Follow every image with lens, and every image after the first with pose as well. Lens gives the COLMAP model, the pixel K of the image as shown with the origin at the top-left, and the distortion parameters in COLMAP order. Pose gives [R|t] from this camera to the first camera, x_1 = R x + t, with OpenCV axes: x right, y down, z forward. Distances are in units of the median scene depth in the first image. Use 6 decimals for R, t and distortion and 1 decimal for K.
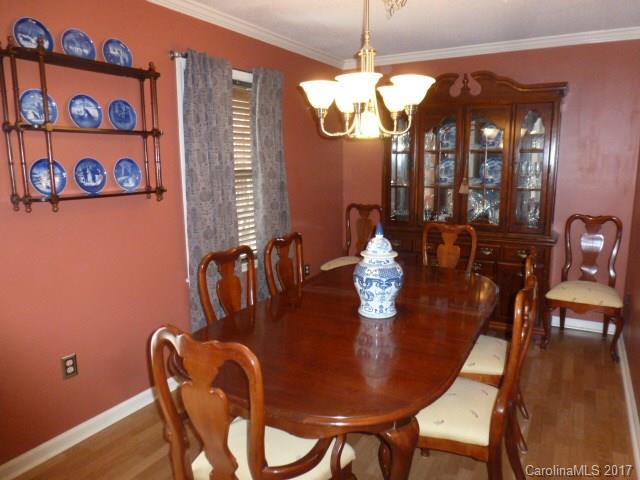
lens RADIAL K [[458.1, 0, 323.2], [0, 458.1, 243.2], [0, 0, 1]] dist [-0.066964, 0.026617]
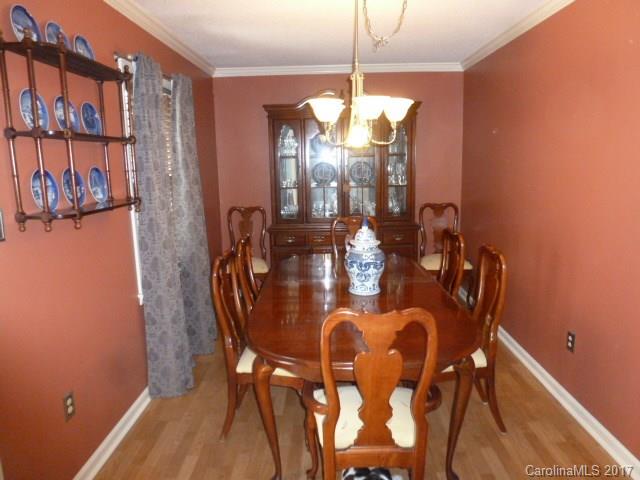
lens RADIAL K [[458.1, 0, 323.2], [0, 458.1, 243.2], [0, 0, 1]] dist [-0.066964, 0.026617]
pose [[0.876455, -0.097459, 0.471516, -0.547039], [0.100198, 0.994779, 0.019366, -0.009032], [-0.470942, 0.030272, 0.881645, -0.013677]]
